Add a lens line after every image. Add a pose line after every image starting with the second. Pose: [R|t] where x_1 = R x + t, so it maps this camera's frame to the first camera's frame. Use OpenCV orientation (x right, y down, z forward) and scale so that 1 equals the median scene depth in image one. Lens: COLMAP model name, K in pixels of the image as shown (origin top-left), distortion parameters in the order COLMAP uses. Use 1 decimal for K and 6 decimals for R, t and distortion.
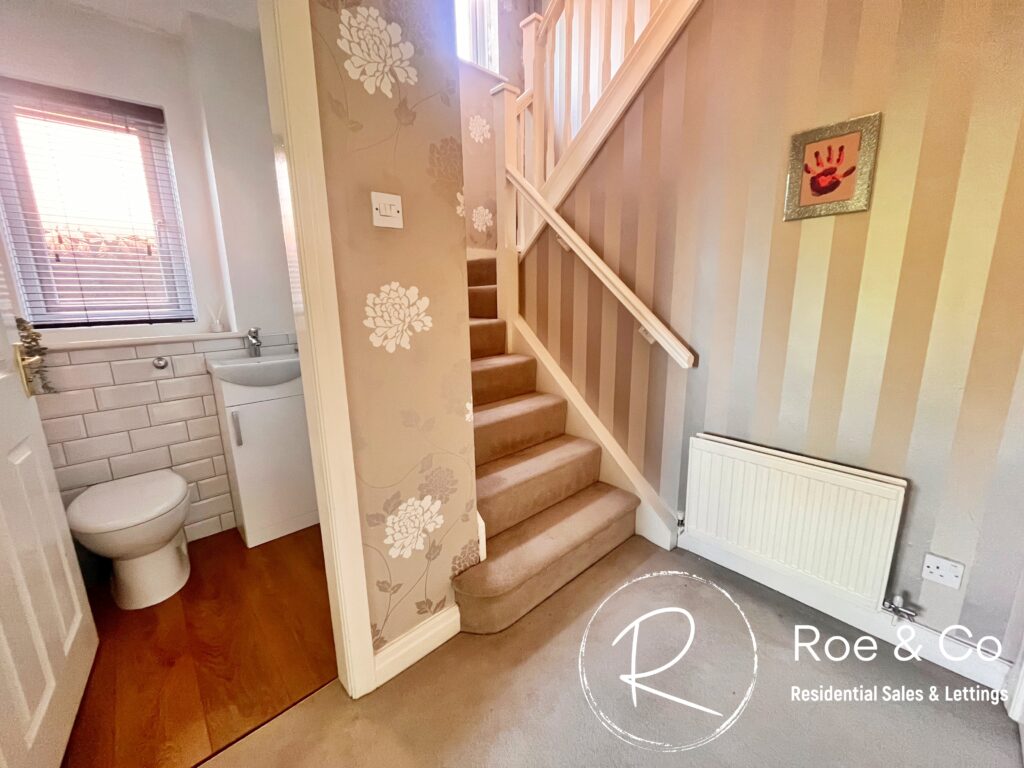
lens RADIAL K [[413.7, 0, 513.5], [0, 413.7, 380.7], [0, 0, 1]] dist [0.001733, -0.000980]
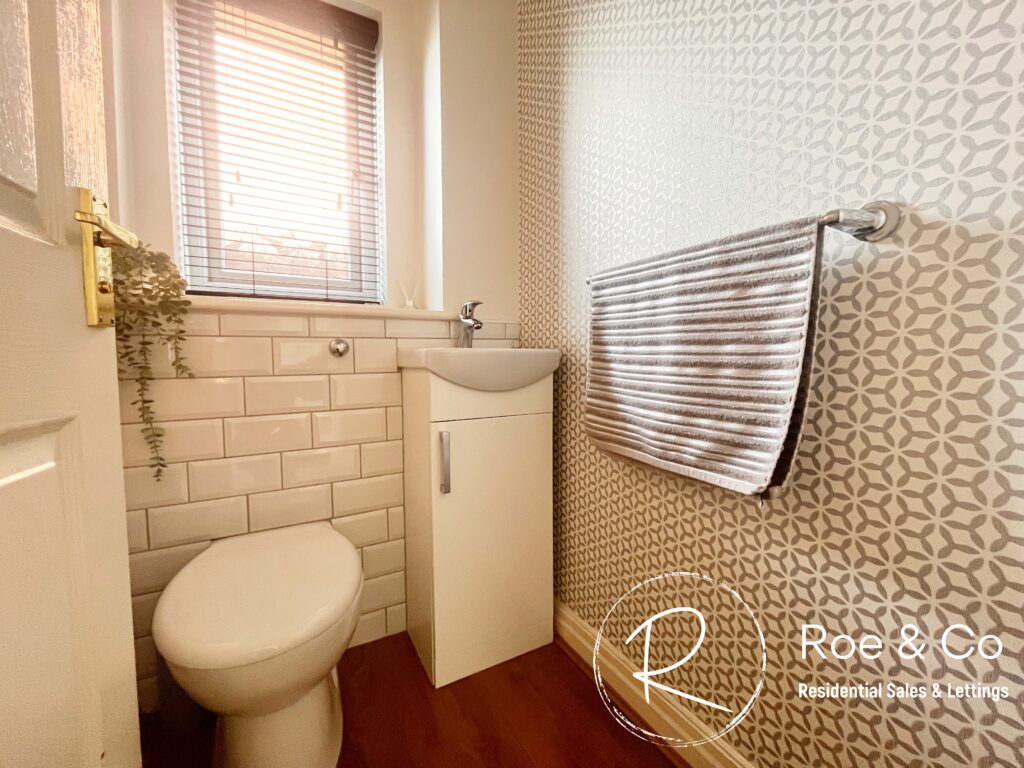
lens RADIAL K [[413.7, 0, 512.6], [0, 413.7, 382.5], [0, 0, 1]] dist [0.001733, -0.000980]
pose [[0.970407, 0.025643, -0.240110, -0.432725], [-0.060922, 0.988179, -0.140683, 0.080205], [0.233664, 0.151147, 0.960497, 0.454453]]
